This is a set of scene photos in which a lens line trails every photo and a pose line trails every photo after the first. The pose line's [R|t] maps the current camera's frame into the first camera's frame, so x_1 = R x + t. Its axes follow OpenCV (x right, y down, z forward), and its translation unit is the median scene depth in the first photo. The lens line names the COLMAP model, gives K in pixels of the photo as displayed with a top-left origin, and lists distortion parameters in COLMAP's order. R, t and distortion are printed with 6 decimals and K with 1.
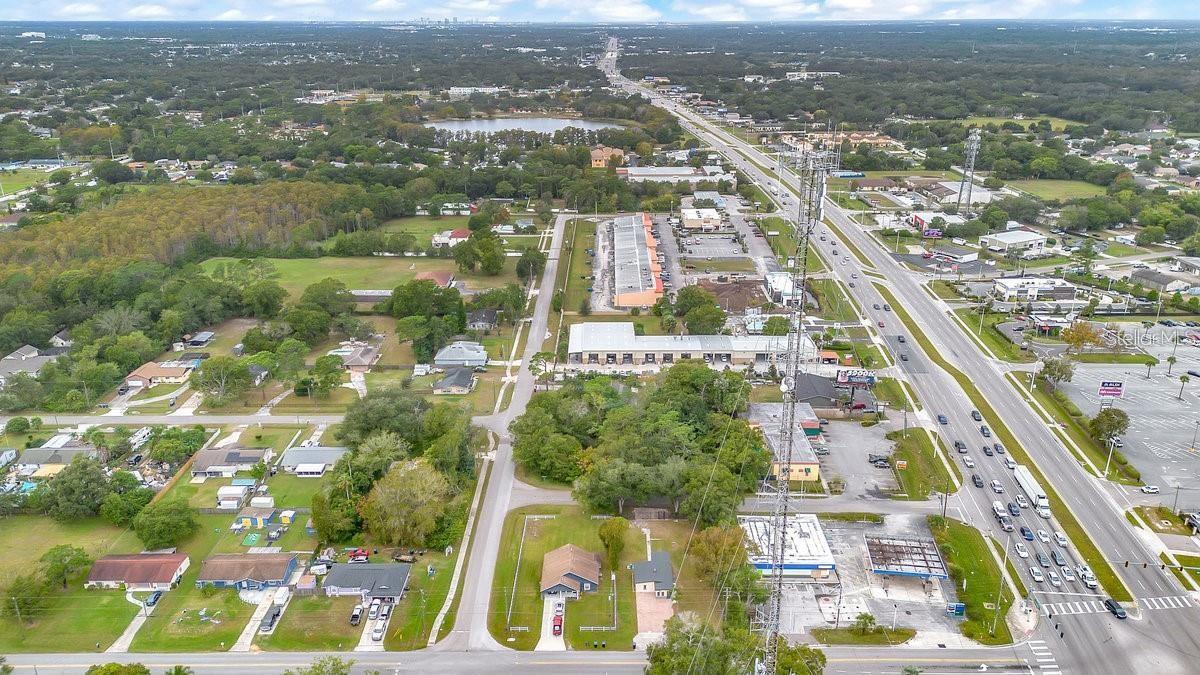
lens RADIAL K [[860.5, 0, 597.7], [0, 860.5, 360.8], [0, 0, 1]] dist [0.086469, -0.006361]
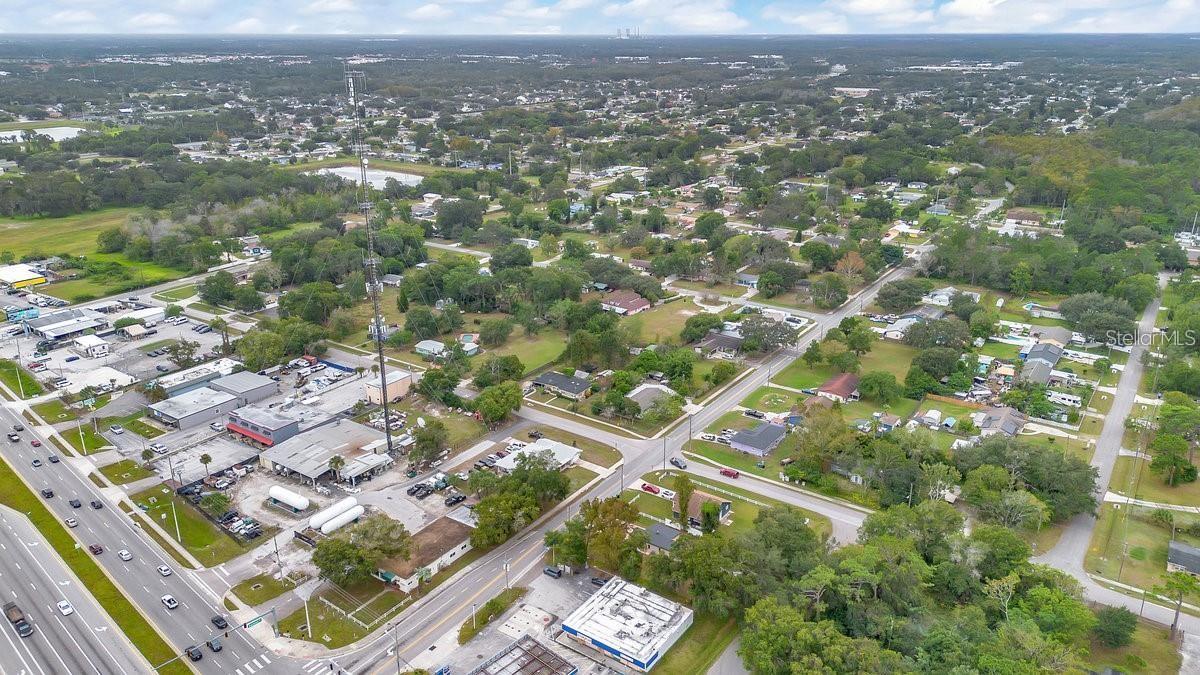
lens RADIAL K [[865.6, 0, 600.0], [0, 865.6, 337.5], [0, 0, 1]] dist [0.105614, -0.072787]
pose [[-0.571706, 0.287783, -0.768332, 0.551466], [-0.298105, 0.799604, 0.521312, -0.313815], [0.764386, 0.527081, -0.371349, 0.770752]]
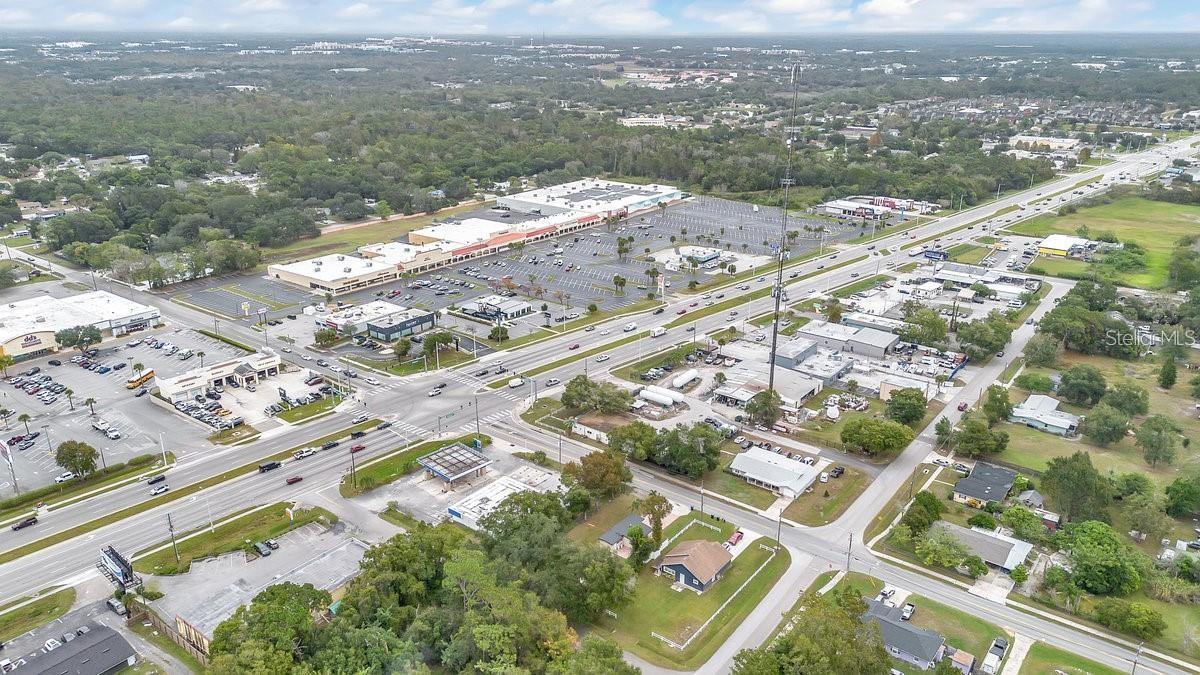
lens RADIAL K [[860.5, 0, 597.7], [0, 860.5, 360.8], [0, 0, 1]] dist [0.086469, -0.006361]
pose [[-0.801411, -0.224092, 0.554547, -0.291496], [0.220385, 0.751291, 0.622088, -0.383609], [-0.556031, 0.620762, -0.552706, 0.948178]]
